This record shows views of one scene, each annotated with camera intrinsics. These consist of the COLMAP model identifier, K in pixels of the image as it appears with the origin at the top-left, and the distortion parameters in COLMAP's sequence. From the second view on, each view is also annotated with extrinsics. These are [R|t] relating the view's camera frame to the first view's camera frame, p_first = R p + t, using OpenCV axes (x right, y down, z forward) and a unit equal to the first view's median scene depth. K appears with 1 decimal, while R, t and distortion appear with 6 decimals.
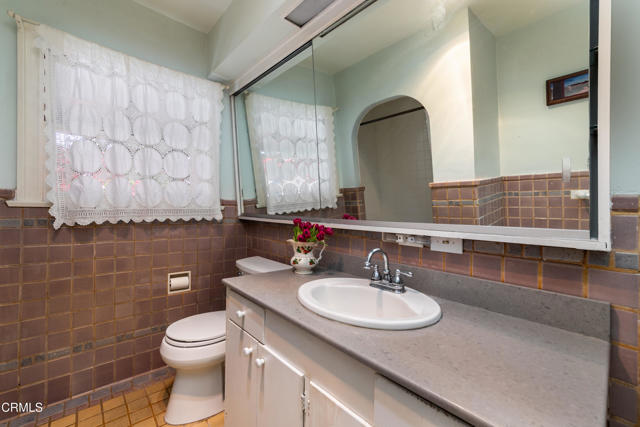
lens RADIAL K [[258.4, 0, 320.0], [0, 258.4, 213.5], [0, 0, 1]] dist [0.000892, 0.000178]
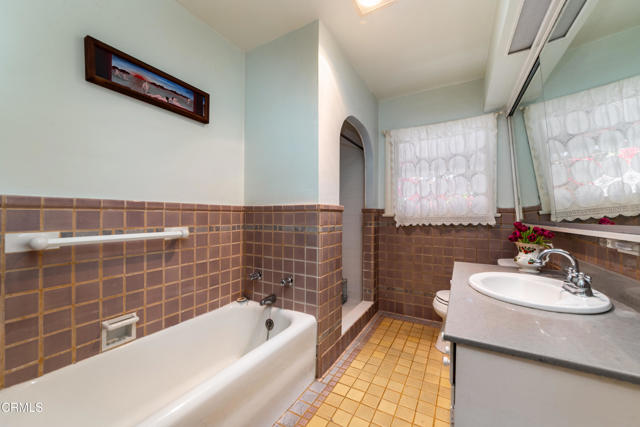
lens RADIAL K [[249.8, 0, 320.0], [0, 249.8, 213.5], [0, 0, 1]] dist [0.000319, 0.000271]
pose [[0.290255, -0.033121, -0.956376, 0.555869], [-0.008259, 0.999277, -0.037114, 0.022952], [0.956914, 0.018671, 0.289772, -0.126252]]
